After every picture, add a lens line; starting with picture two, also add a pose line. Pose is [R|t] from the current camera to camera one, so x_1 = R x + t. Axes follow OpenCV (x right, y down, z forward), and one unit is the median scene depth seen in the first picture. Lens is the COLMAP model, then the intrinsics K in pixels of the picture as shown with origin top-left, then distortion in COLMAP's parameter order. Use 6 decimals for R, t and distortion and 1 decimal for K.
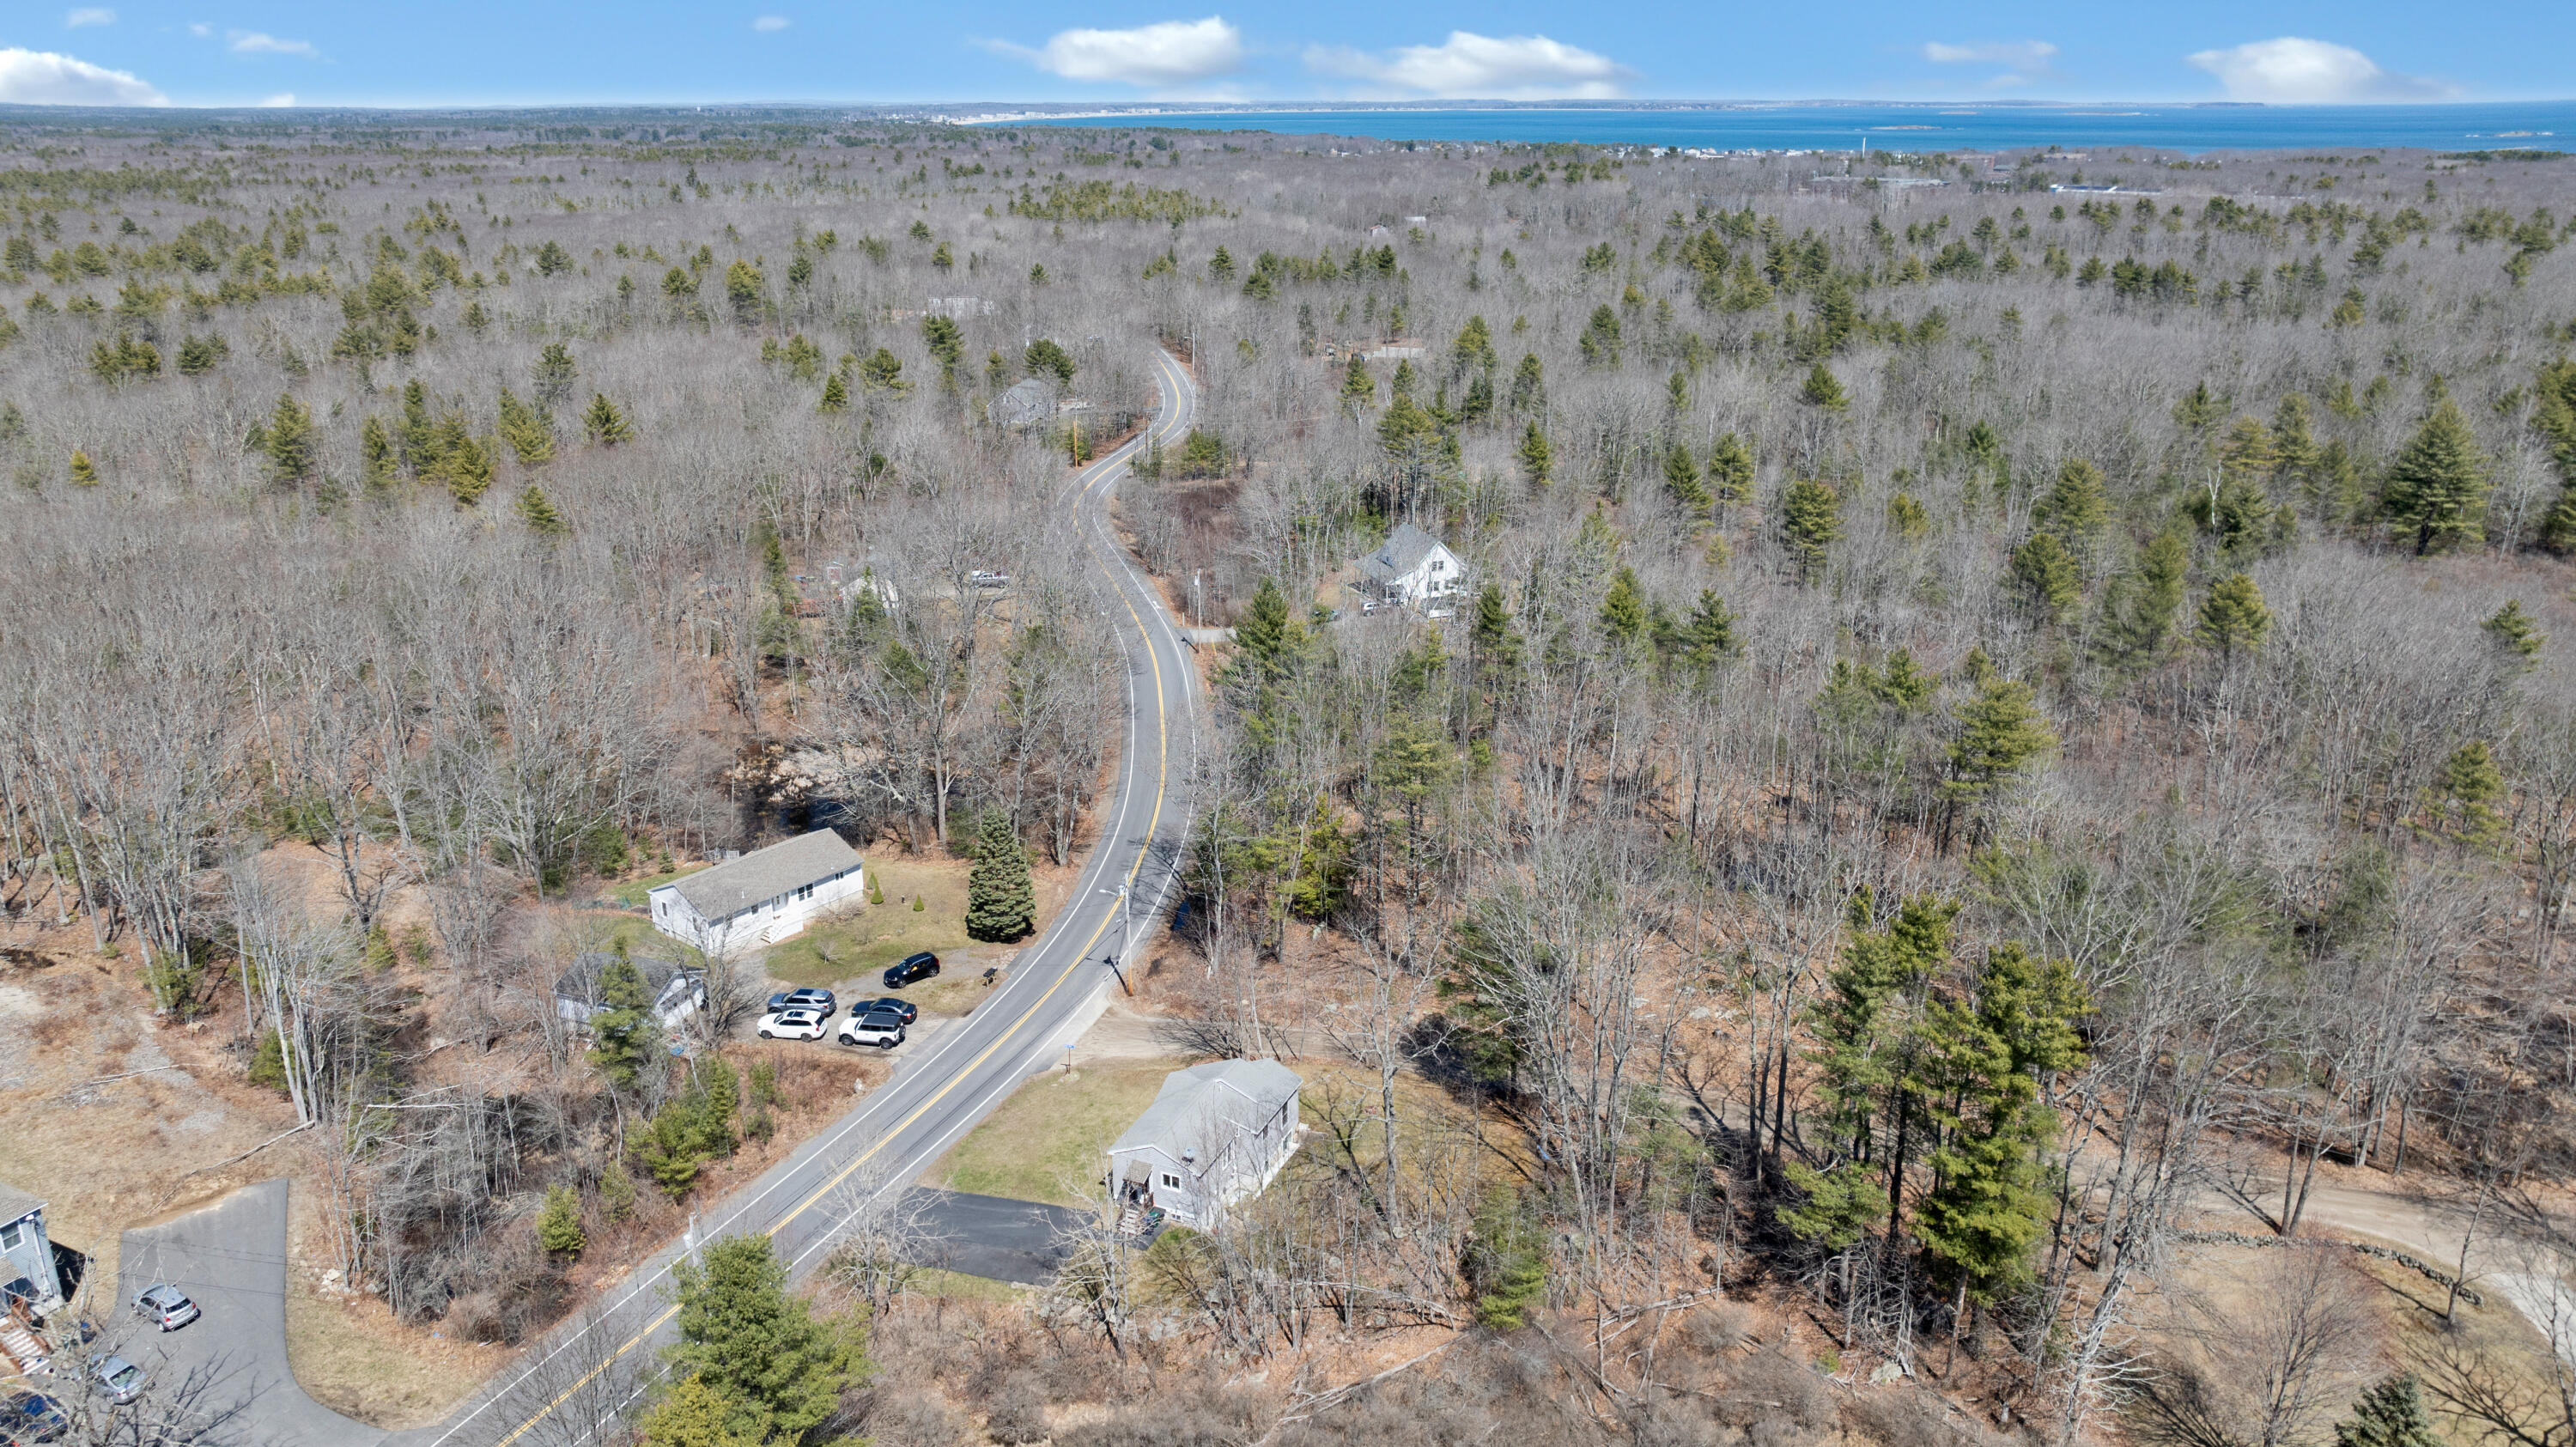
lens RADIAL K [[1826.9, 0, 1277.7], [0, 1826.9, 734.3], [0, 0, 1]] dist [-0.035526, 0.032313]
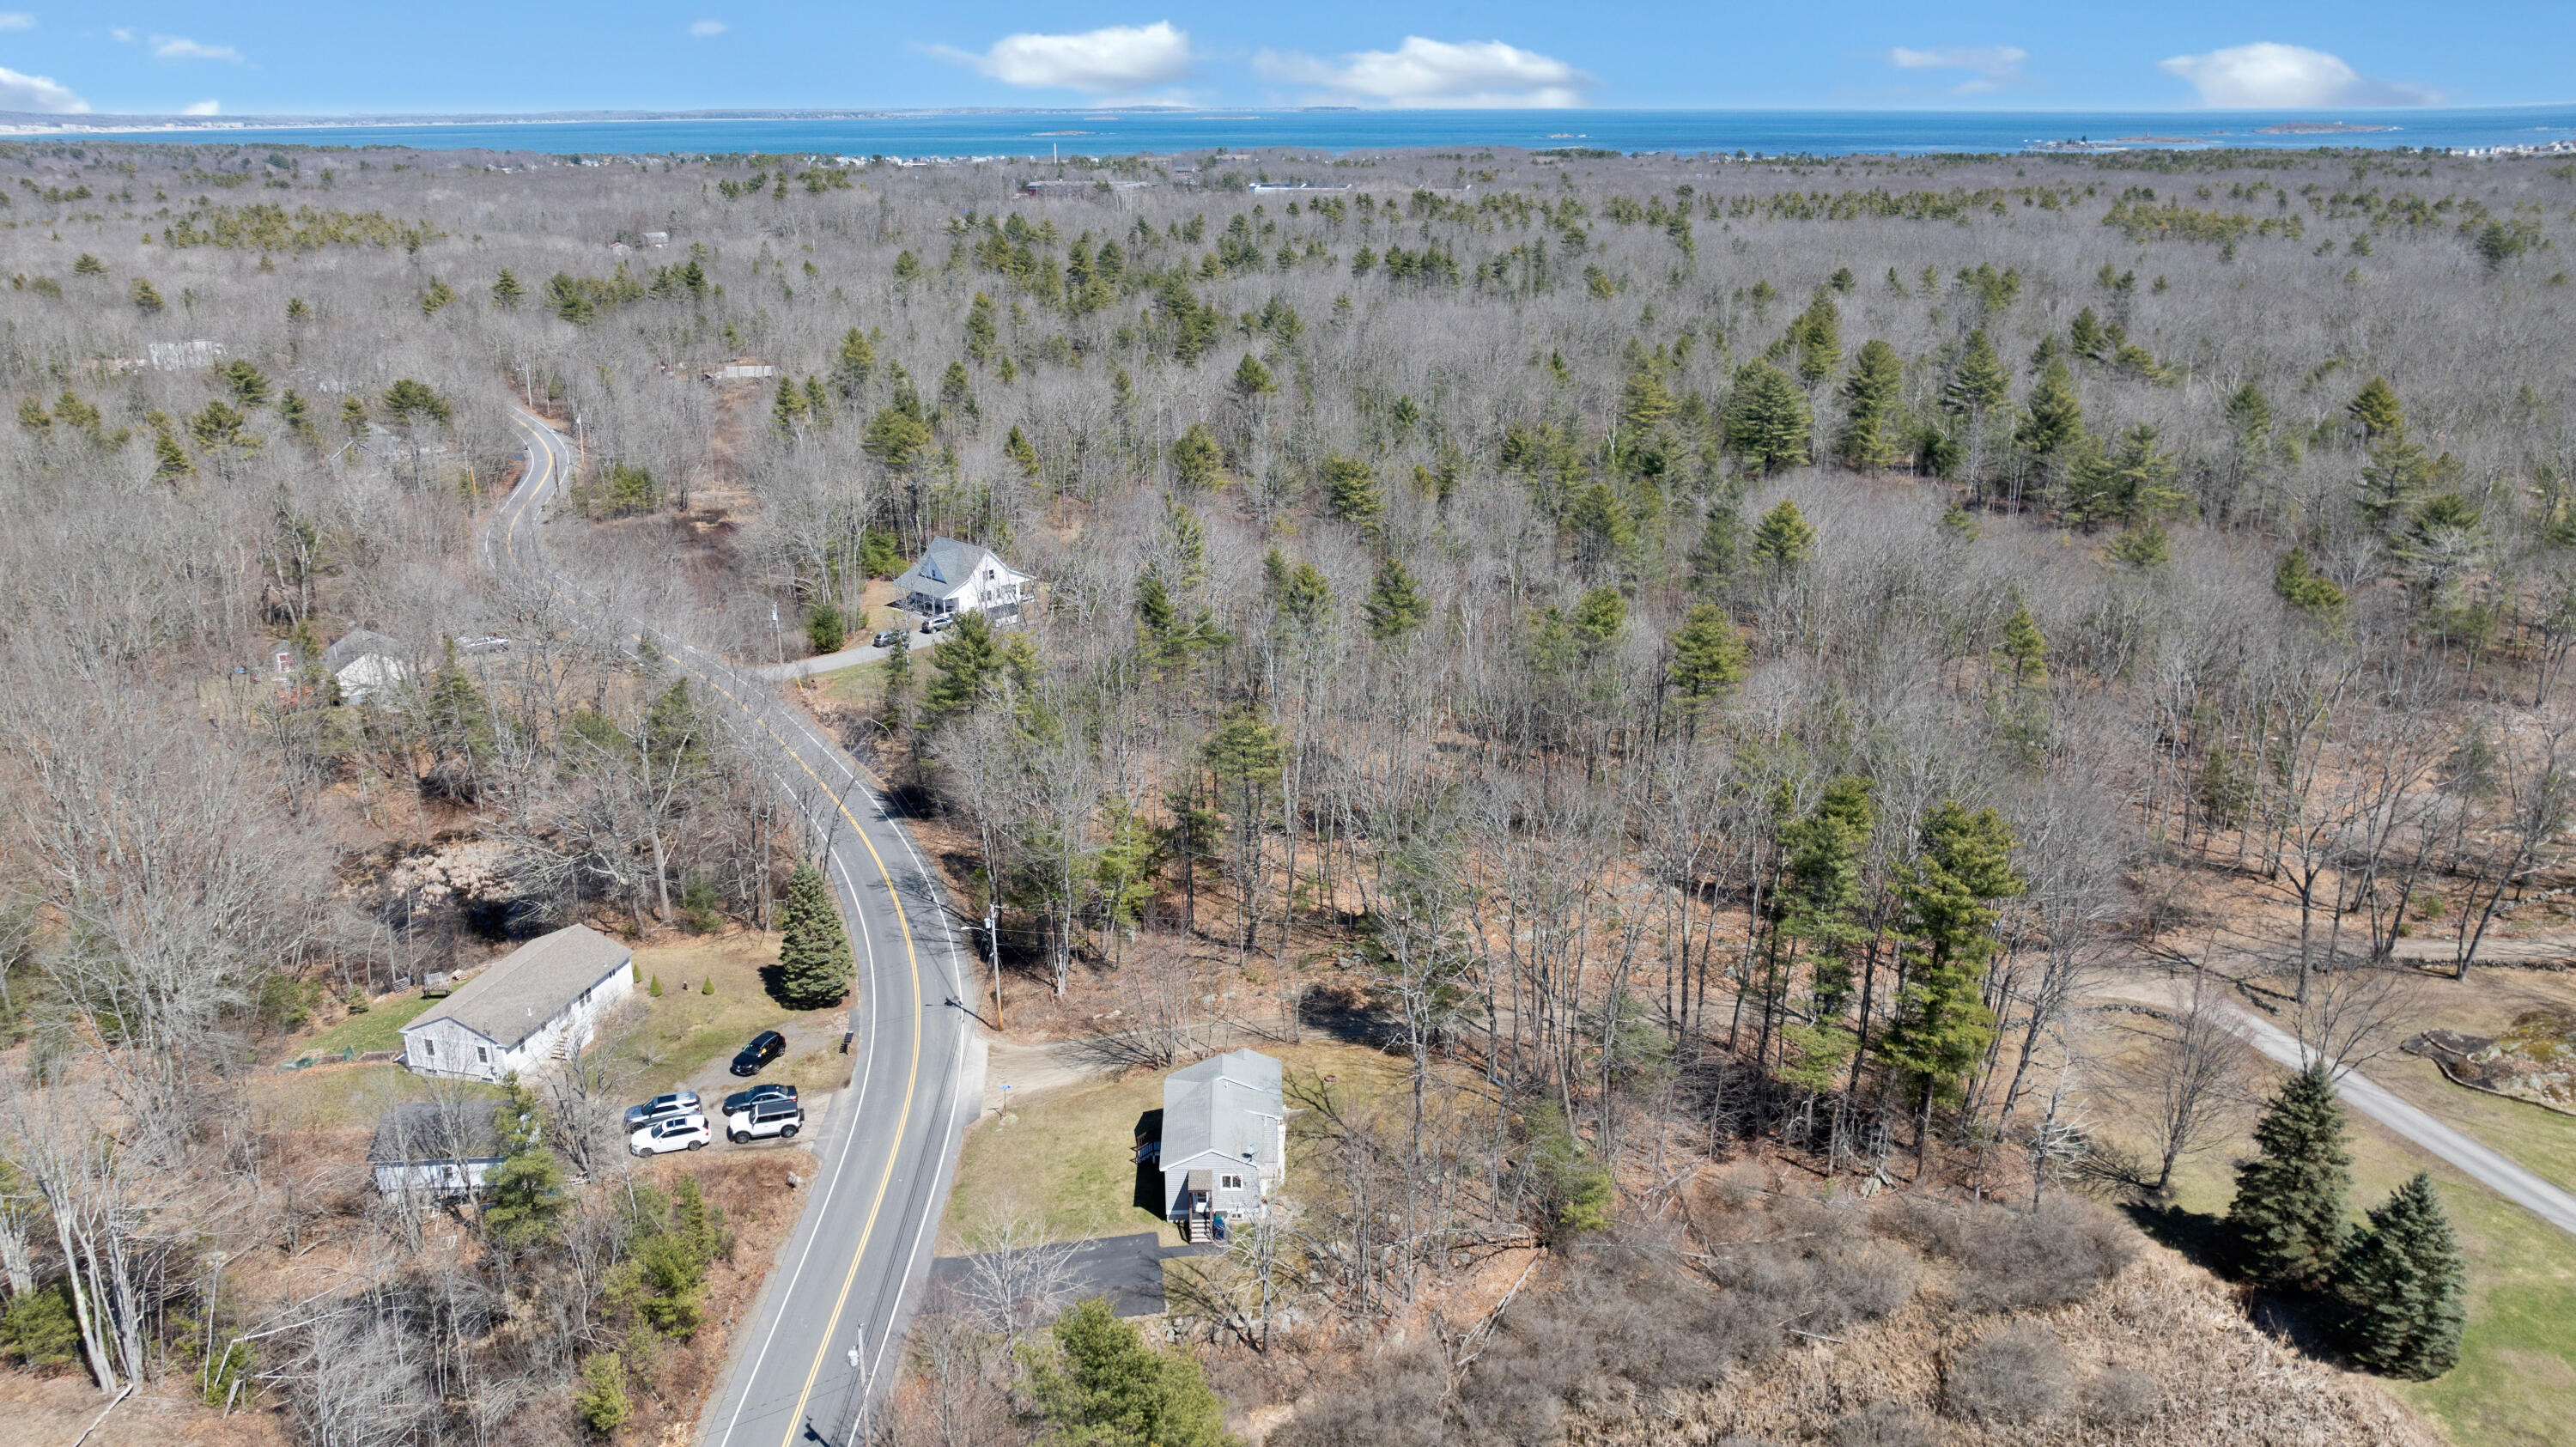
lens RADIAL K [[1826.9, 0, 1297.8], [0, 1826.9, 718.3], [0, 0, 1]] dist [-0.035526, 0.032313]
pose [[0.901744, -0.137296, 0.409888, -0.175349], [0.142358, 0.989646, 0.018308, -0.008803], [-0.408158, 0.041842, 0.911952, 0.026586]]
